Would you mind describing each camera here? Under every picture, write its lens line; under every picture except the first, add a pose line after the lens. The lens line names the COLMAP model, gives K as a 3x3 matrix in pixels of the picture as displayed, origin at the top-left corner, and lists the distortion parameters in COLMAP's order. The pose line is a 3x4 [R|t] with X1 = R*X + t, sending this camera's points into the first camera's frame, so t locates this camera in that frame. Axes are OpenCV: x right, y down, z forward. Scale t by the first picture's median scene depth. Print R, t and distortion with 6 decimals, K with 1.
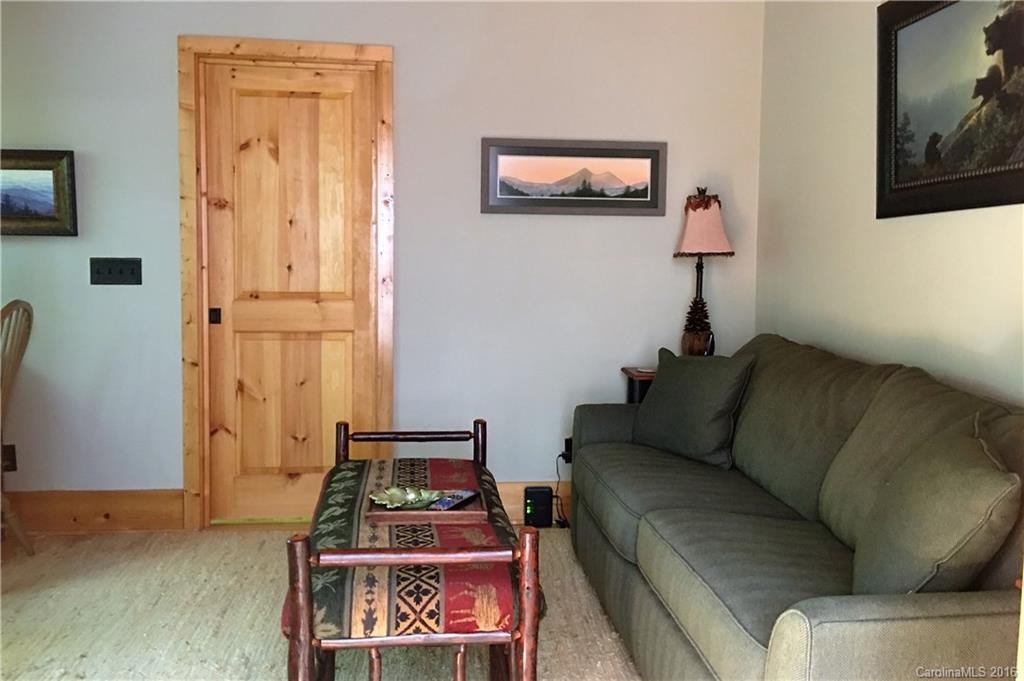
lens RADIAL K [[864.6, 0, 512.4], [0, 864.6, 318.6], [0, 0, 1]] dist [0.087002, -0.167225]
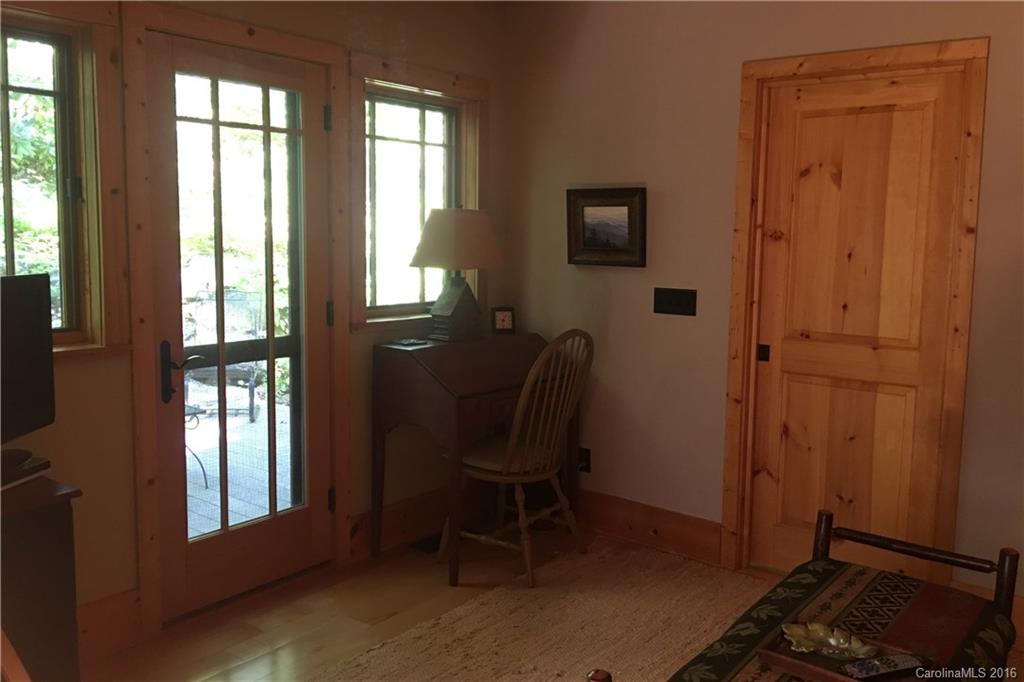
lens RADIAL K [[864.6, 0, 512.4], [0, 864.6, 319.1], [0, 0, 1]] dist [0.087002, -0.167225]
pose [[0.696258, 0.077670, -0.713577, 0.145114], [-0.057401, 0.996969, 0.052508, -0.074796], [0.715493, 0.004401, 0.698606, 0.139895]]
